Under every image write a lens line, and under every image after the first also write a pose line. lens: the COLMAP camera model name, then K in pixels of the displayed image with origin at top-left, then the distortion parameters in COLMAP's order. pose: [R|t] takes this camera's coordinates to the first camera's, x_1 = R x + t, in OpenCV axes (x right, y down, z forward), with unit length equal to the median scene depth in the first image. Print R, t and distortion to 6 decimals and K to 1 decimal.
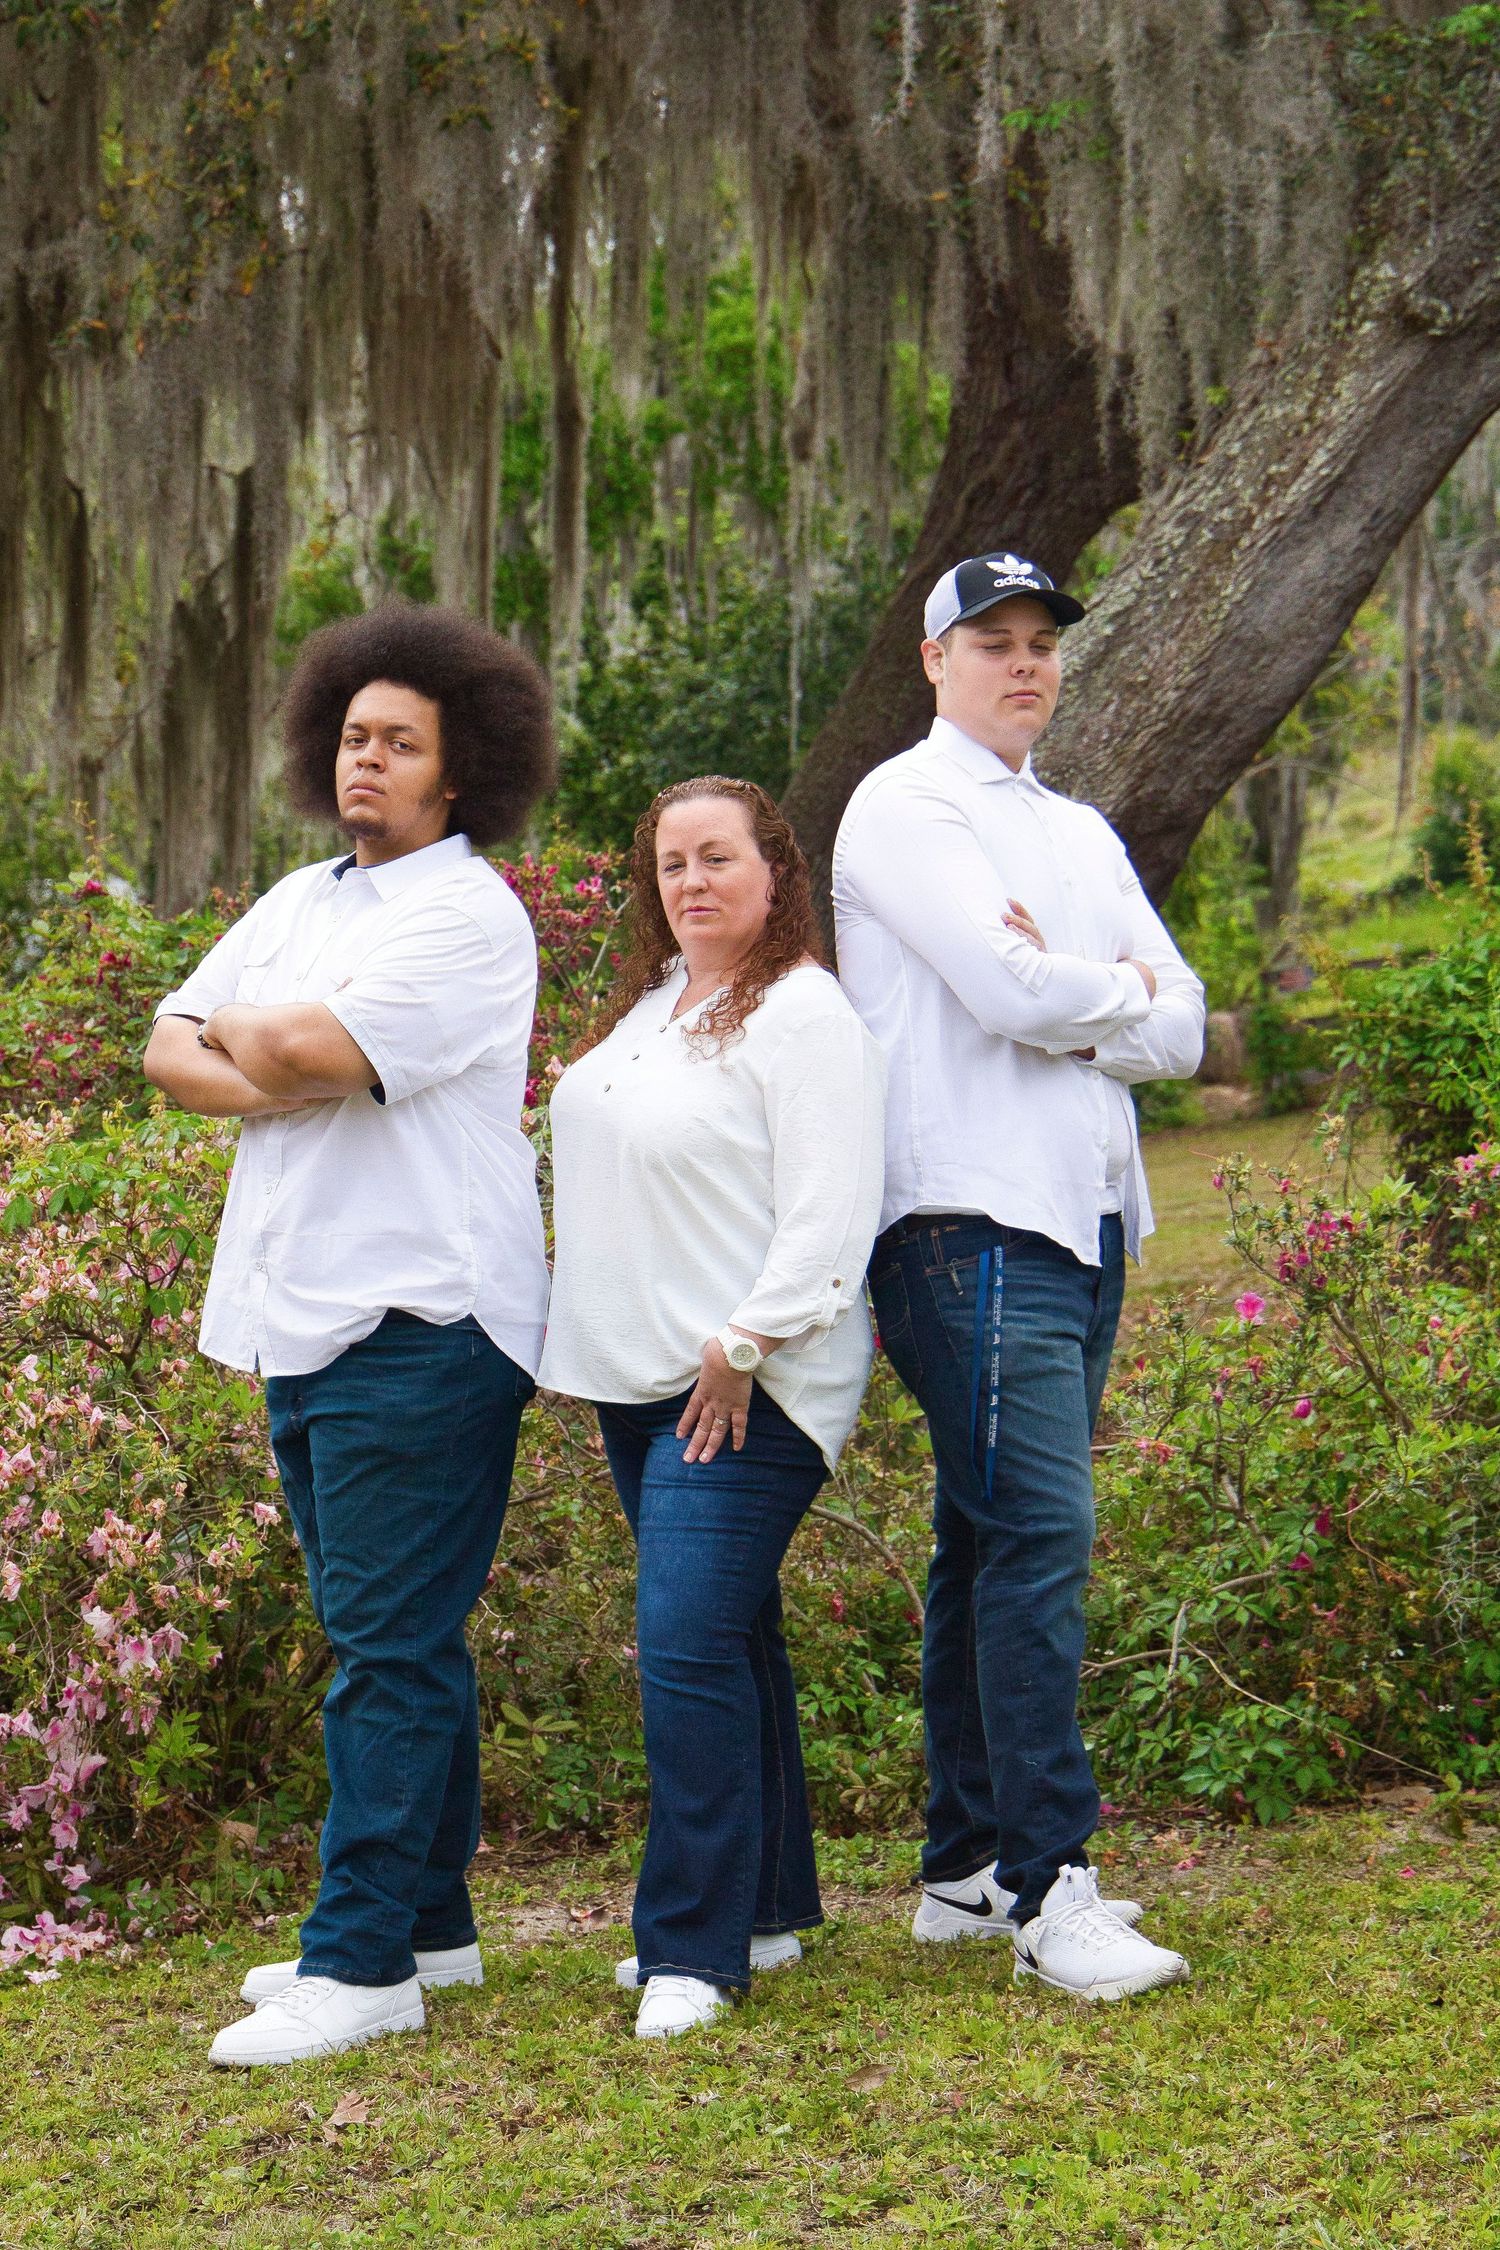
lens RADIAL K [[5725.5, 0, 746.7], [0, 5725.5, 1072.0], [0, 0, 1]] dist [0.077770, 0.540183]
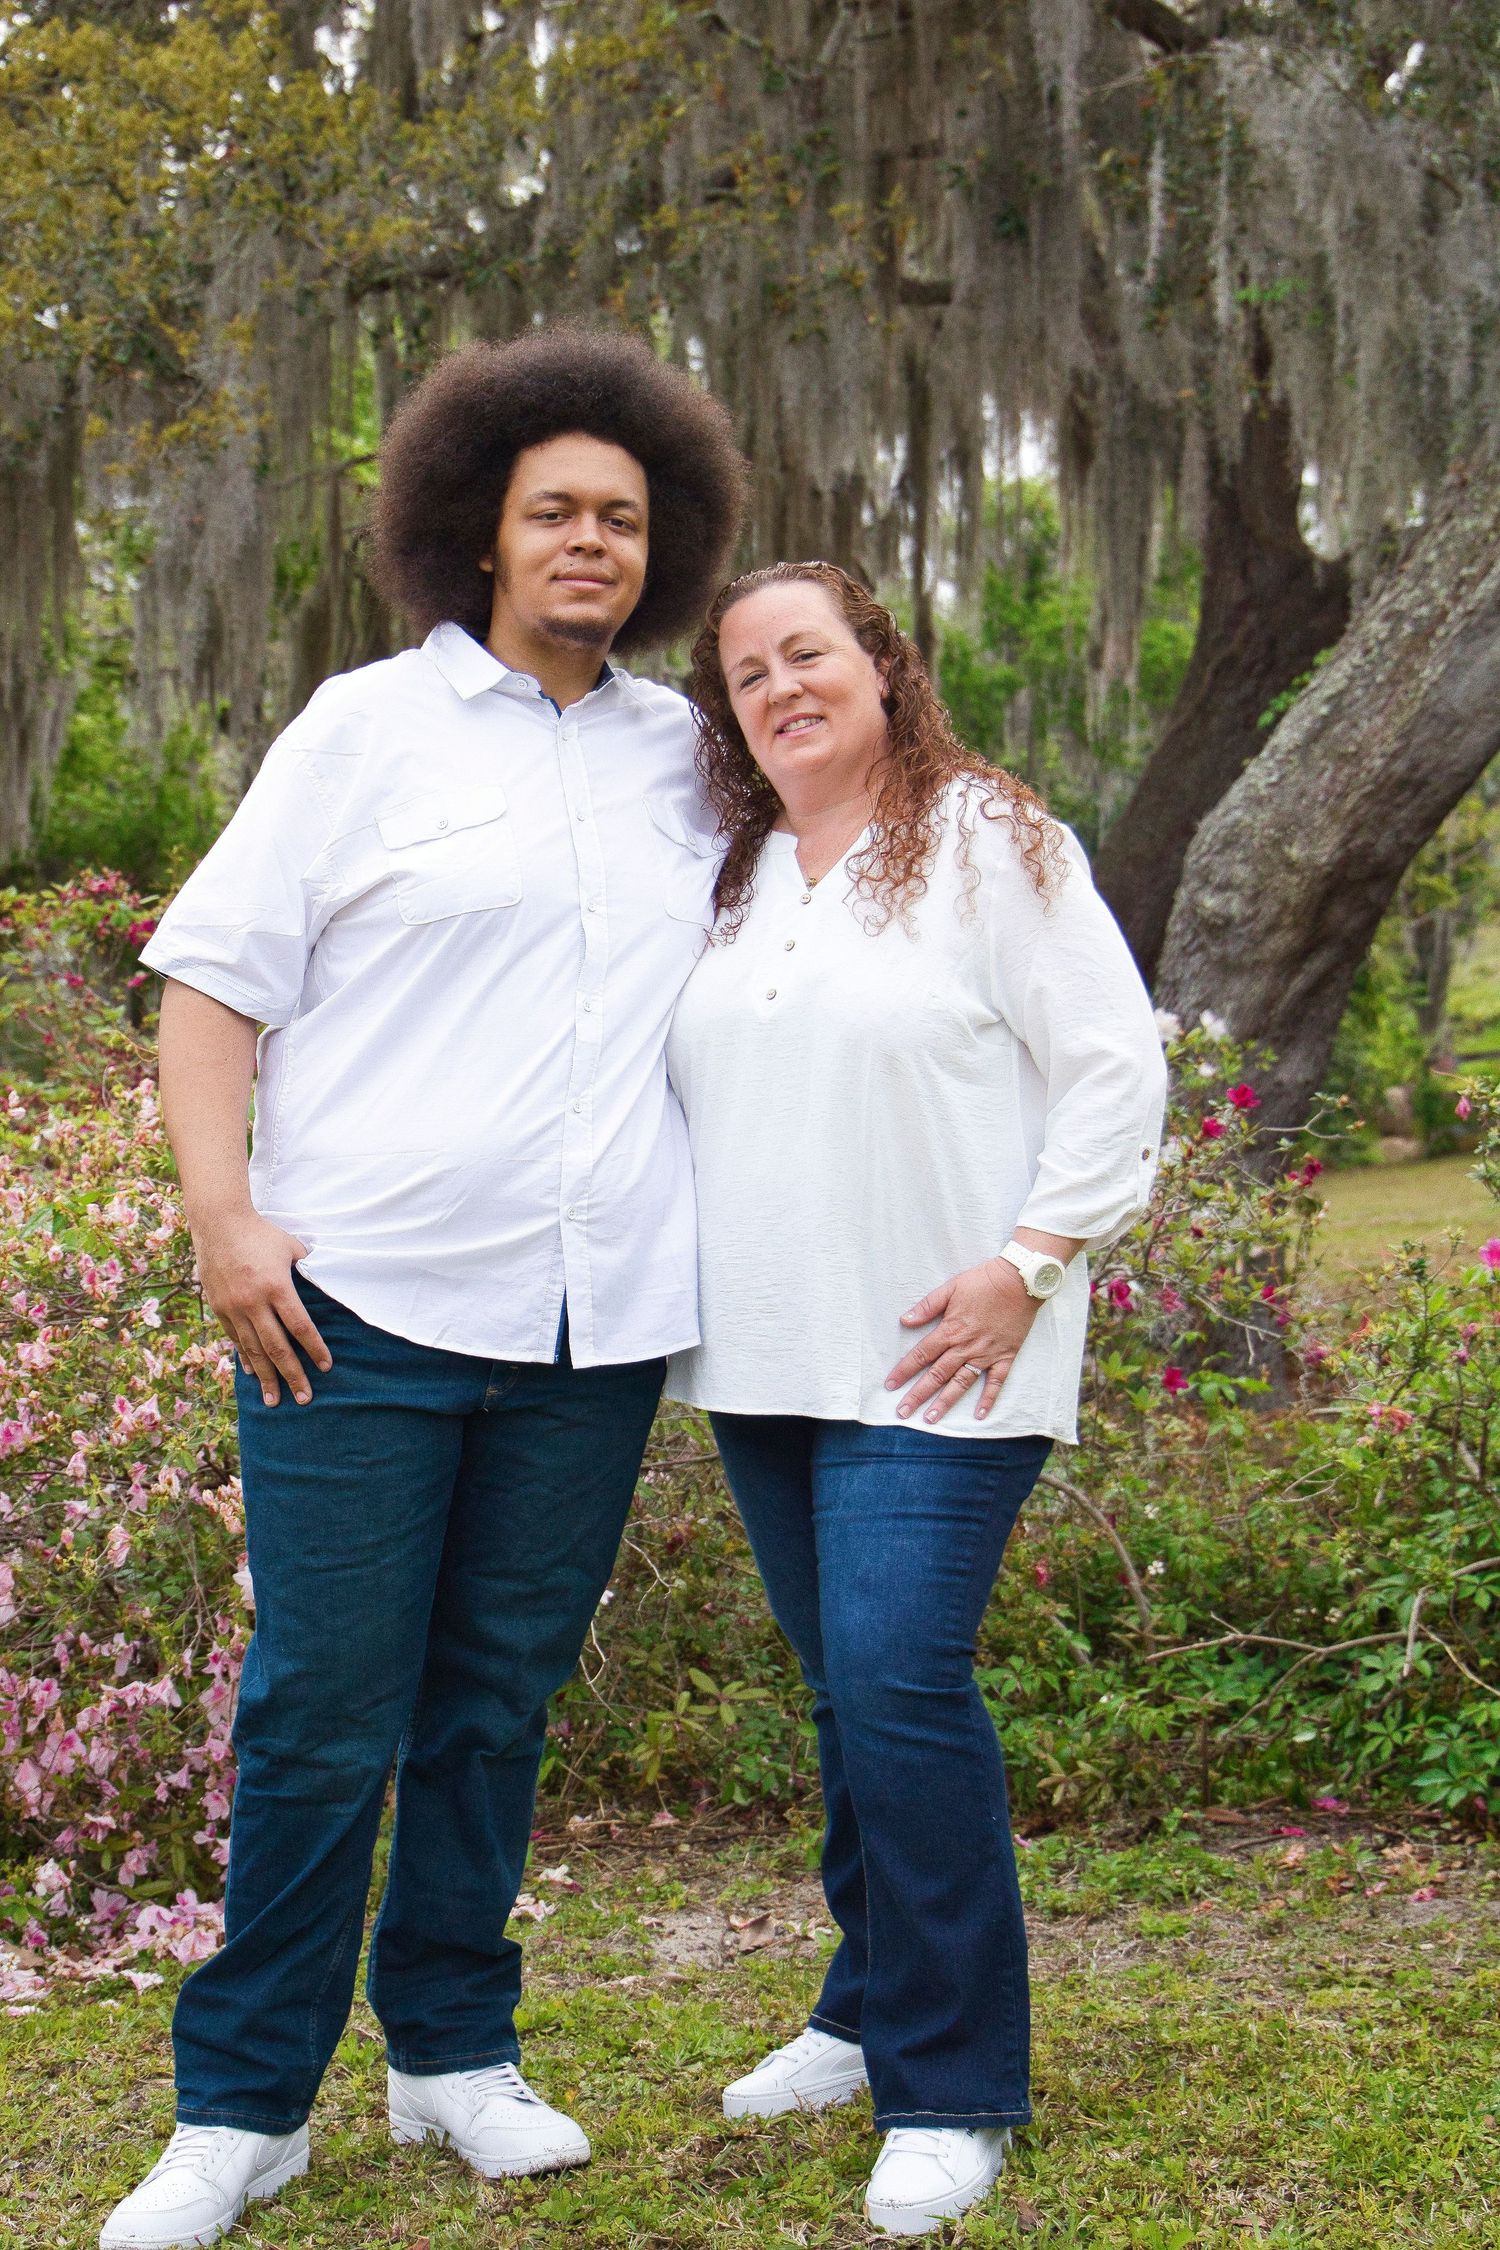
lens RADIAL K [[3522.5, 0, 720.3], [0, 3522.5, 1124.5], [0, 0, 1]] dist [-0.052286, 0.123876]
pose [[0.994551, 0.002796, -0.104213, 0.018324], [-0.003441, 0.999976, -0.006010, 0.017871], [0.104194, 0.006336, 0.994537, 0.326567]]
